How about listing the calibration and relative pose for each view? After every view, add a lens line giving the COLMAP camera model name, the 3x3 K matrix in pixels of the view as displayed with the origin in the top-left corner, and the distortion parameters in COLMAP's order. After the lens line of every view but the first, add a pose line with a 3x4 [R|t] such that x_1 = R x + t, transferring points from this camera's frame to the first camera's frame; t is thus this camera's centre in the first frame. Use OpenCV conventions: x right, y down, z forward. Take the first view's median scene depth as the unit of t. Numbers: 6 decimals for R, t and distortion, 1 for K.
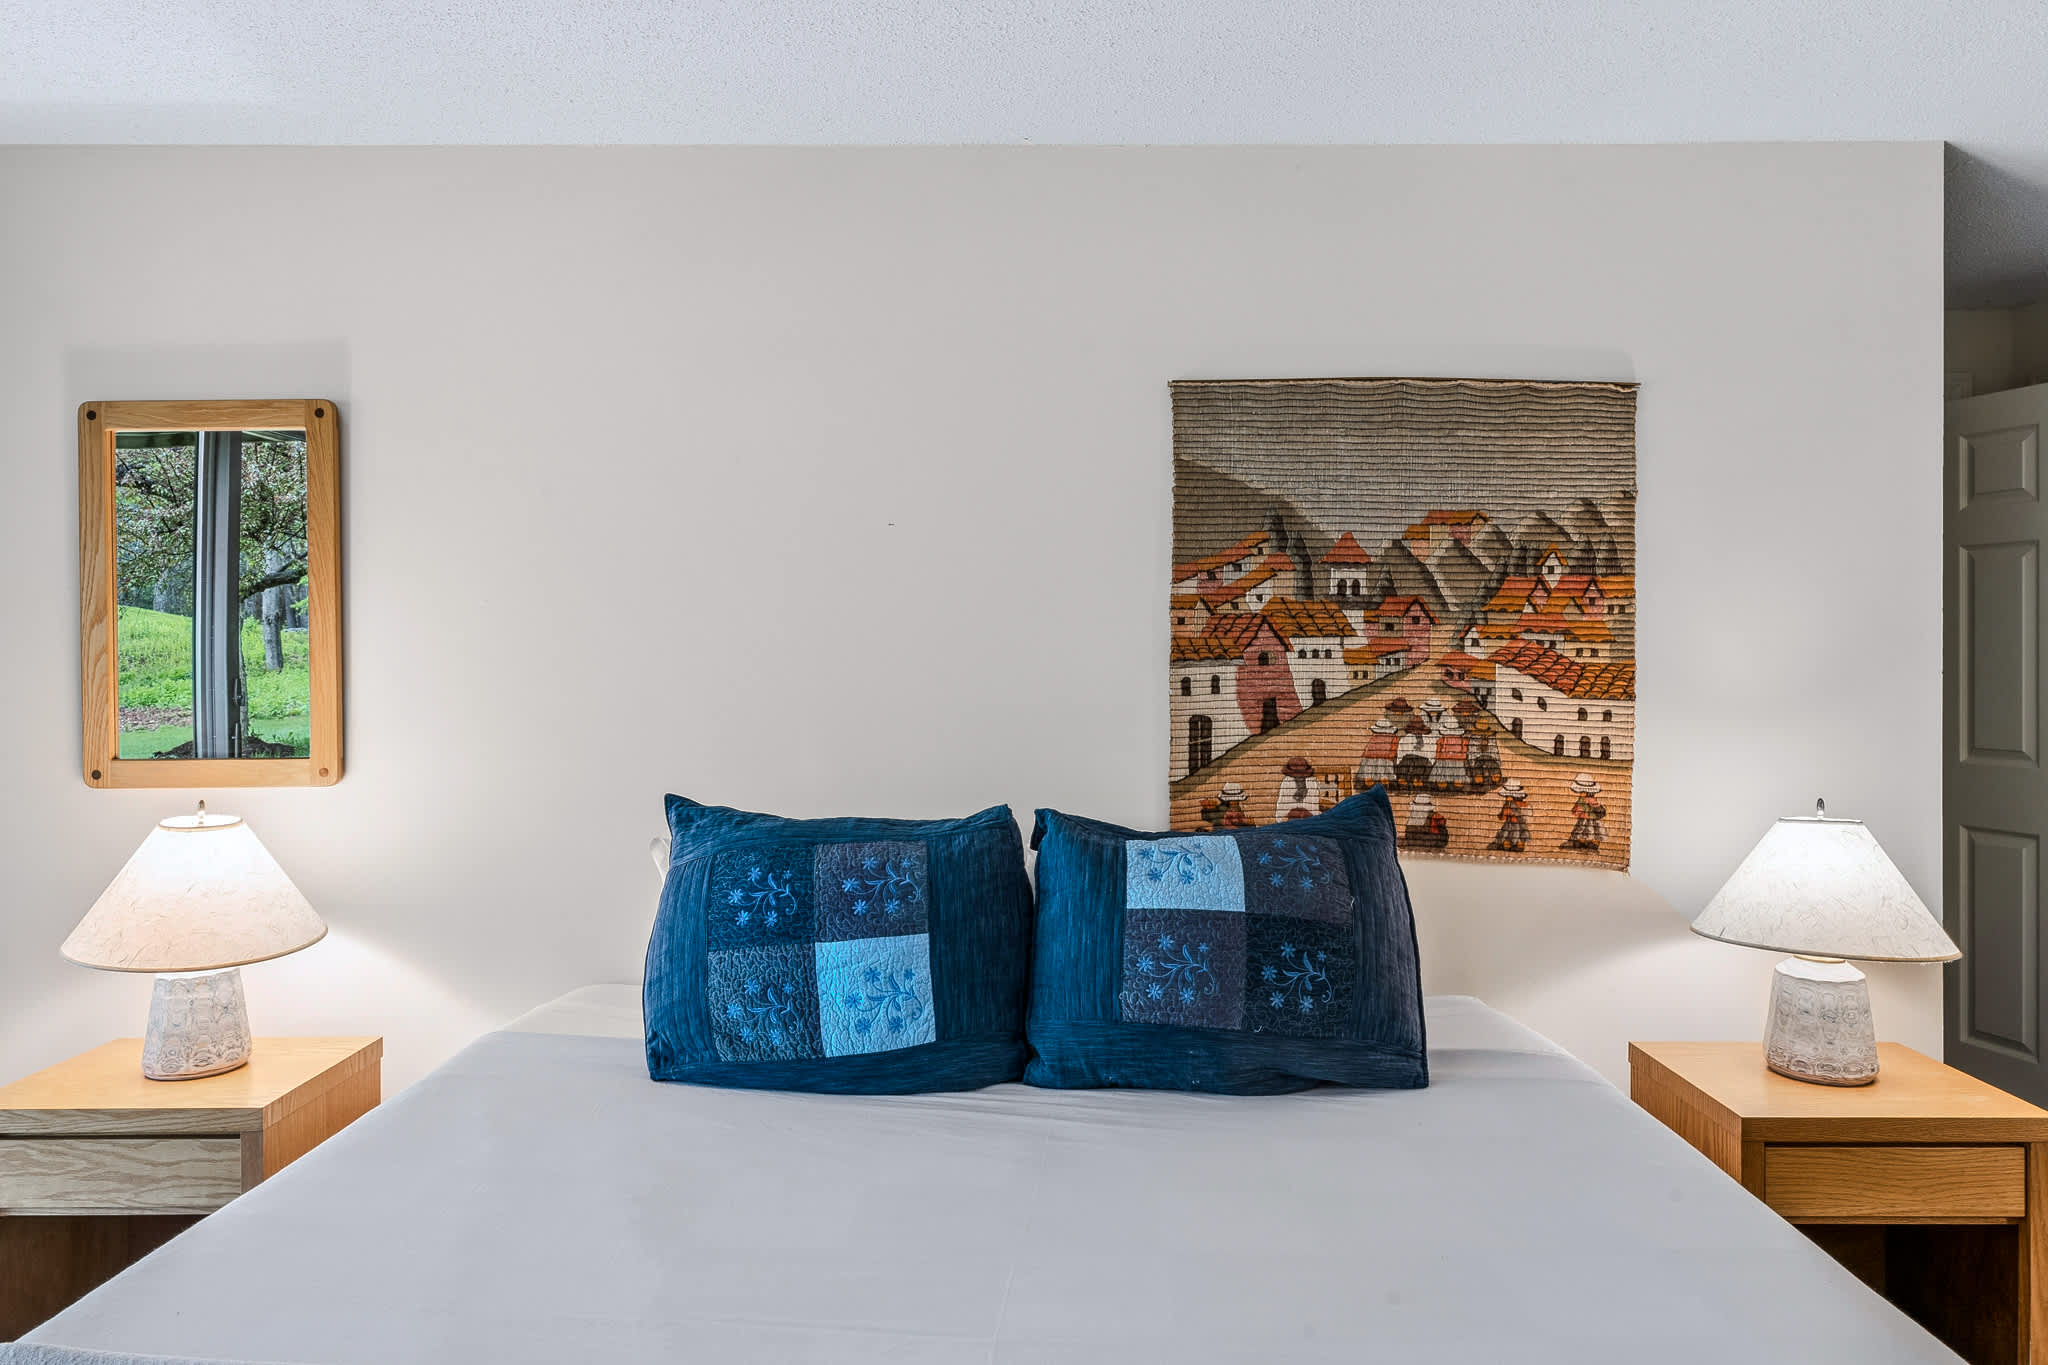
lens RADIAL K [[1349.7, 0, 1019.6], [0, 1349.7, 652.6], [0, 0, 1]] dist [0.001351, 0.000393]
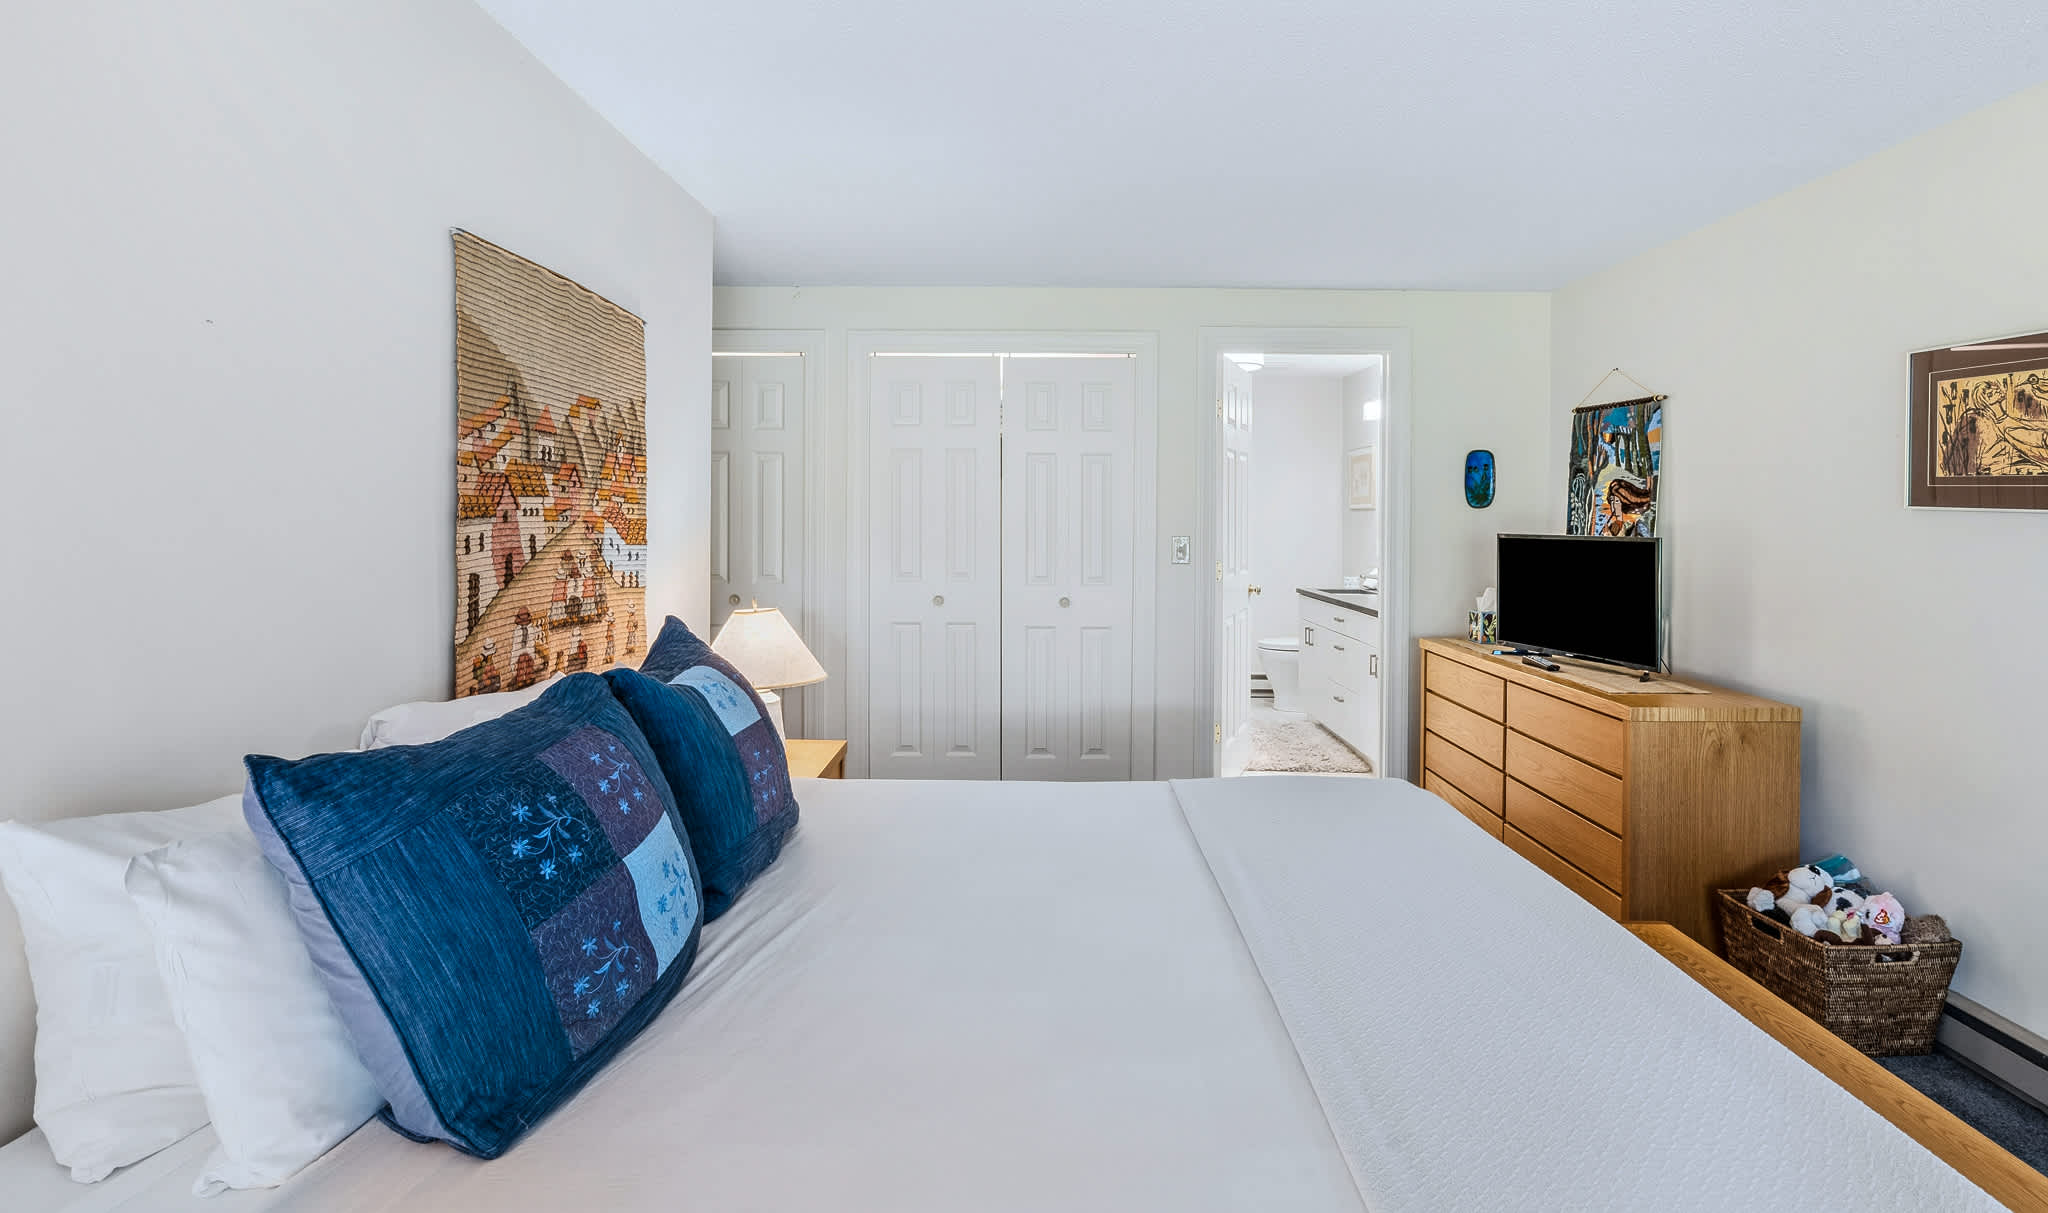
lens RADIAL K [[1017.9, 0, 1026.9], [0, 1017.9, 515.4], [0, 0, 1]] dist [0.000380, 0.000065]
pose [[0.008709, -0.003243, 0.999957, -0.612329], [-0.005716, 0.999978, 0.003292, -0.001272], [-0.999946, -0.005745, 0.008690, 0.586780]]
